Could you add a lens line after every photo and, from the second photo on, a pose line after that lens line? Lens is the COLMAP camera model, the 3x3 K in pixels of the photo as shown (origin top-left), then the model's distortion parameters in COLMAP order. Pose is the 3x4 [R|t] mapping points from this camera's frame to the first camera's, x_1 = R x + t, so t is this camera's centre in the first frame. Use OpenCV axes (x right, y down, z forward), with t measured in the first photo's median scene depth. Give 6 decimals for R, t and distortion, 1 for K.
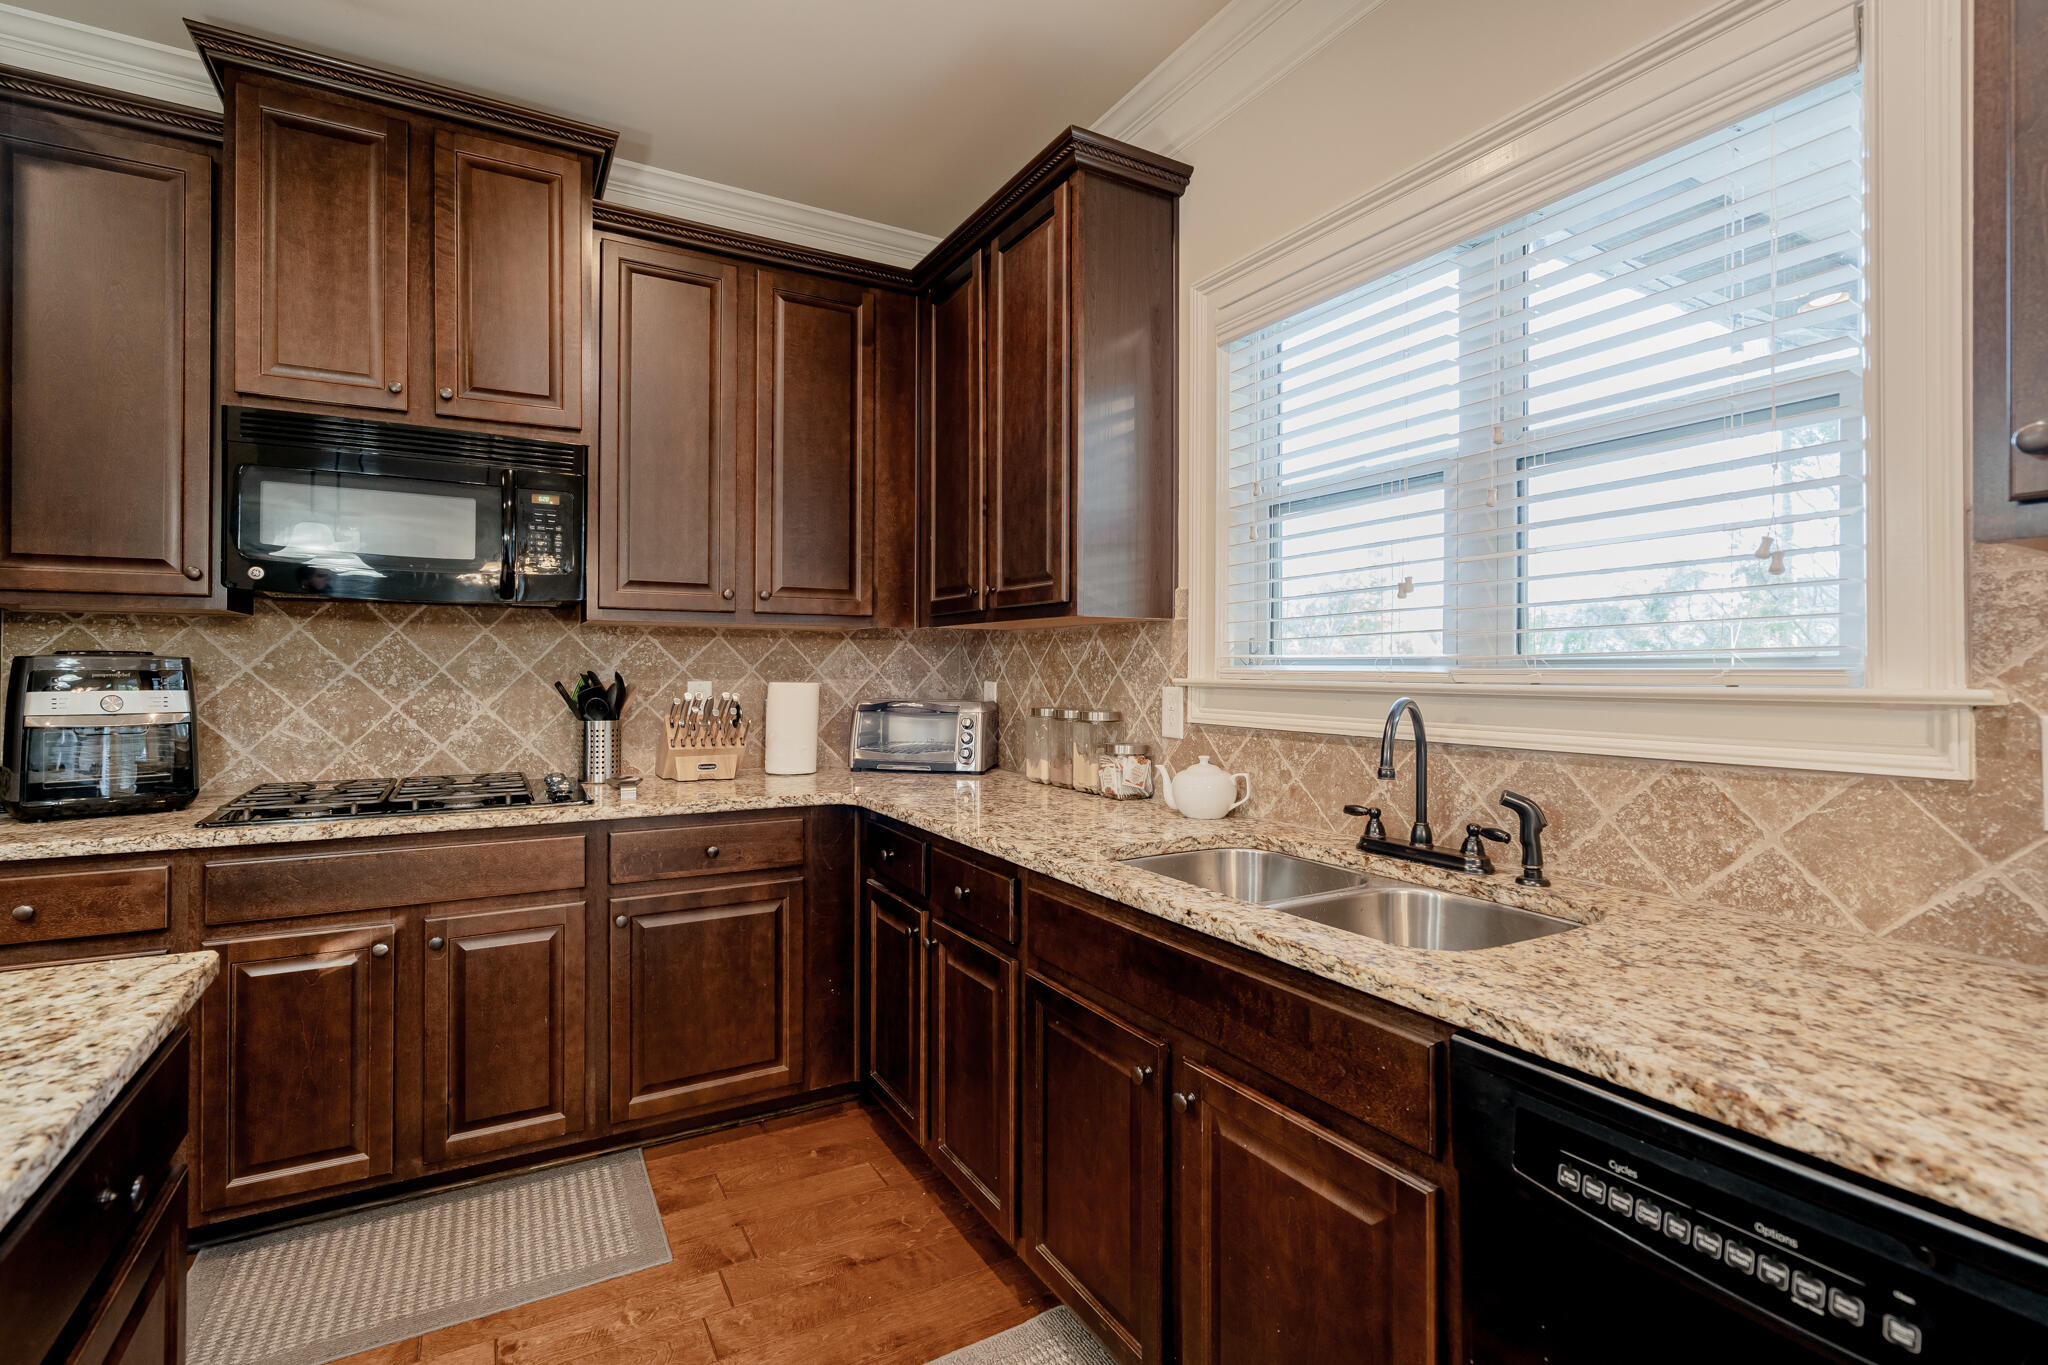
lens RADIAL K [[940.7, 0, 1021.2], [0, 940.7, 663.9], [0, 0, 1]] dist [-0.007887, 0.004332]
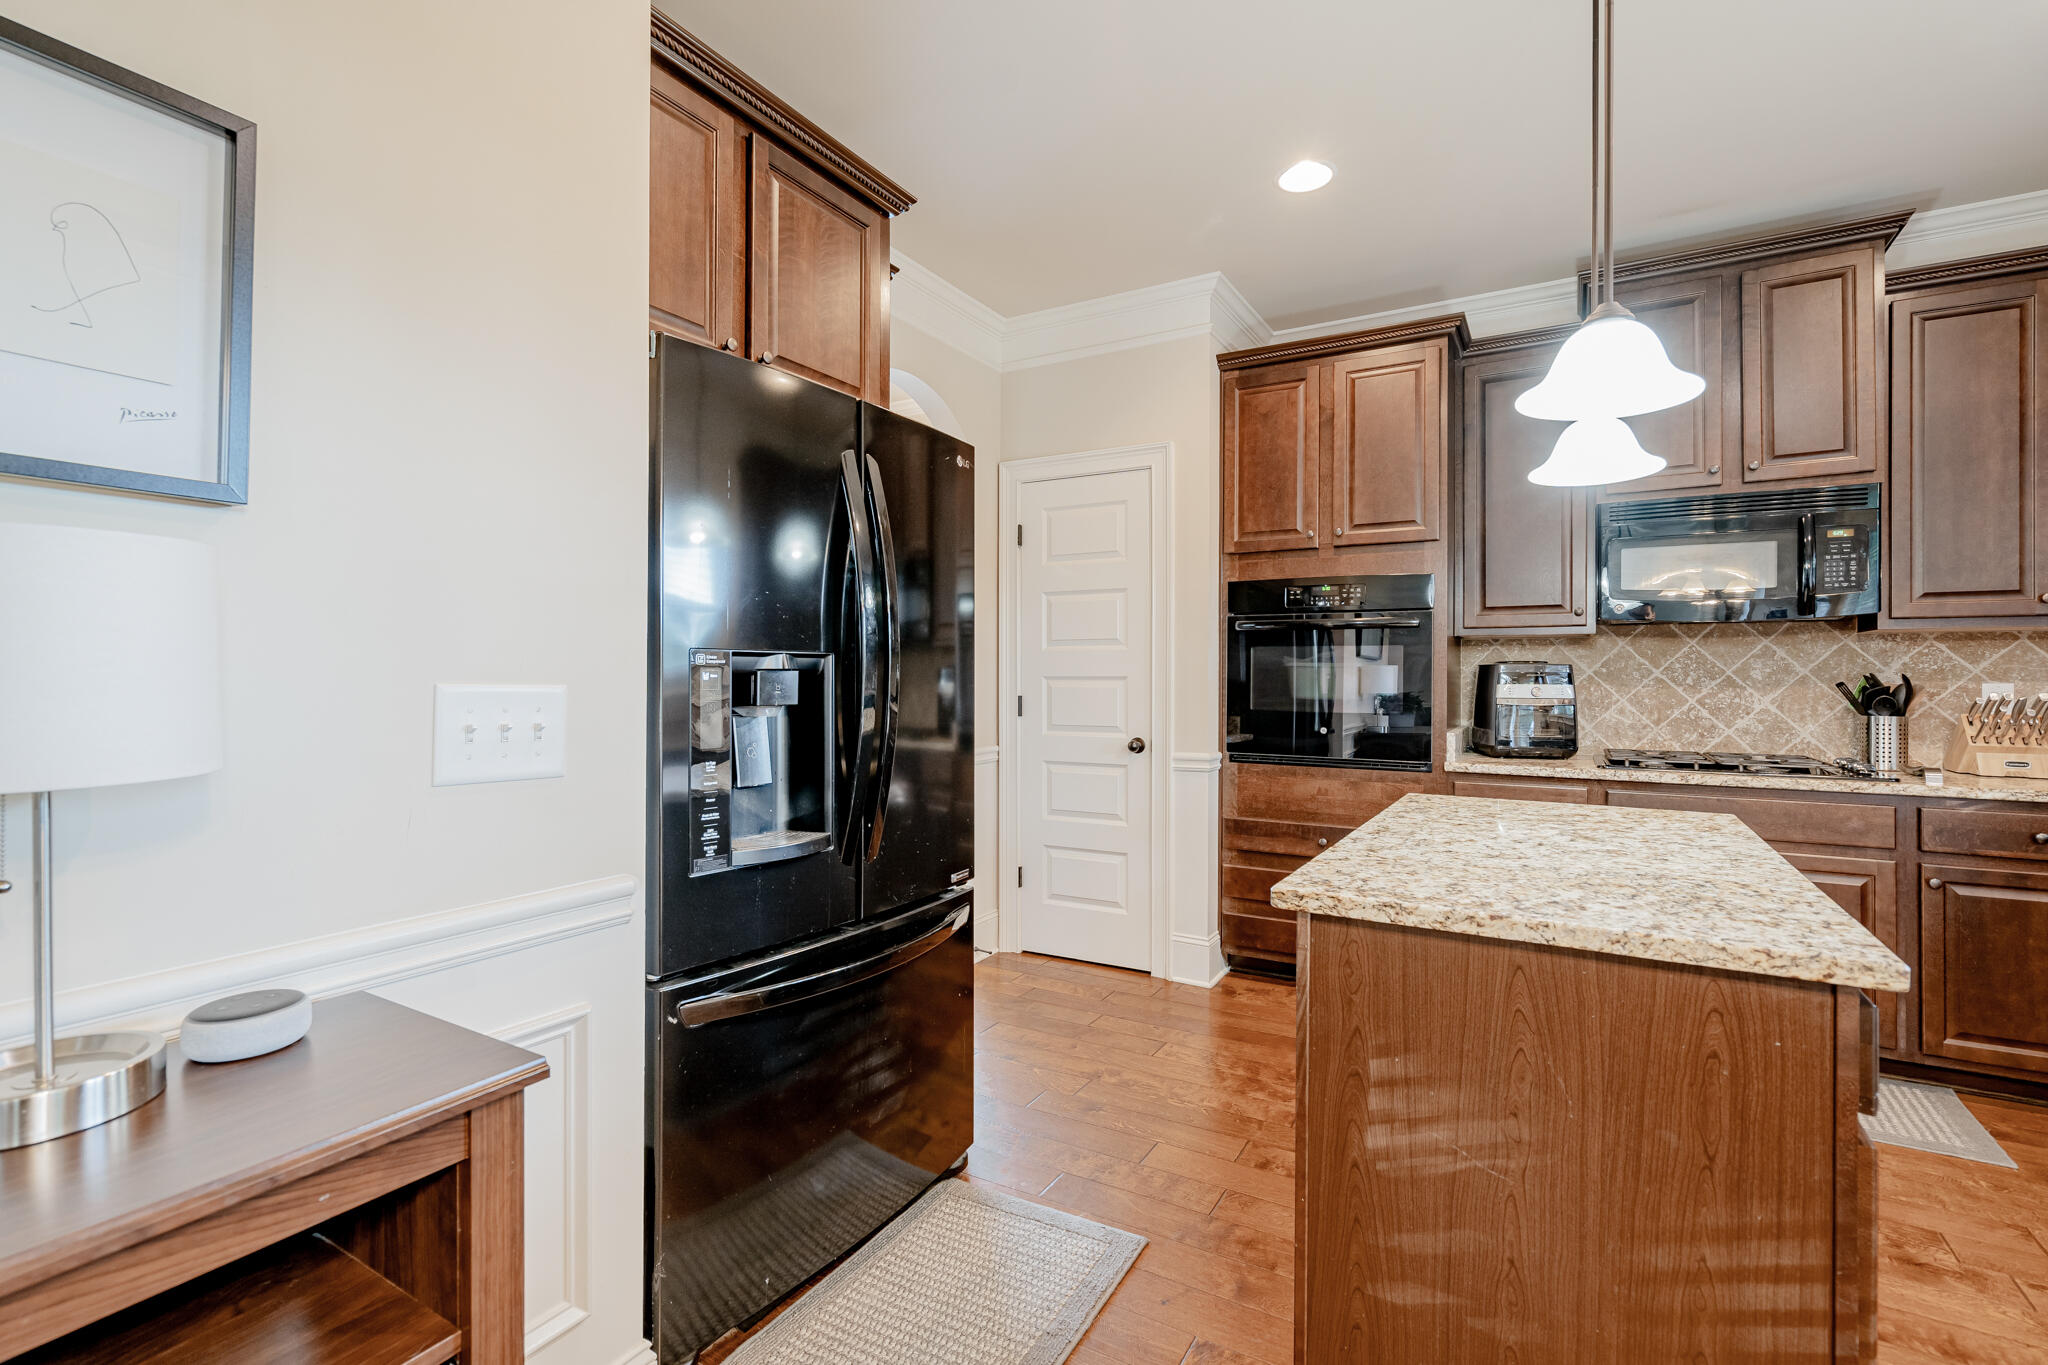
lens RADIAL K [[940.7, 0, 1003.3], [0, 940.7, 672.4], [0, 0, 1]] dist [-0.007887, 0.004332]
pose [[0.484171, -0.006116, -0.874952, 0.035833], [0.001570, 0.999980, -0.006121, 0.013131], [0.874972, 0.001589, 0.484171, -0.543381]]
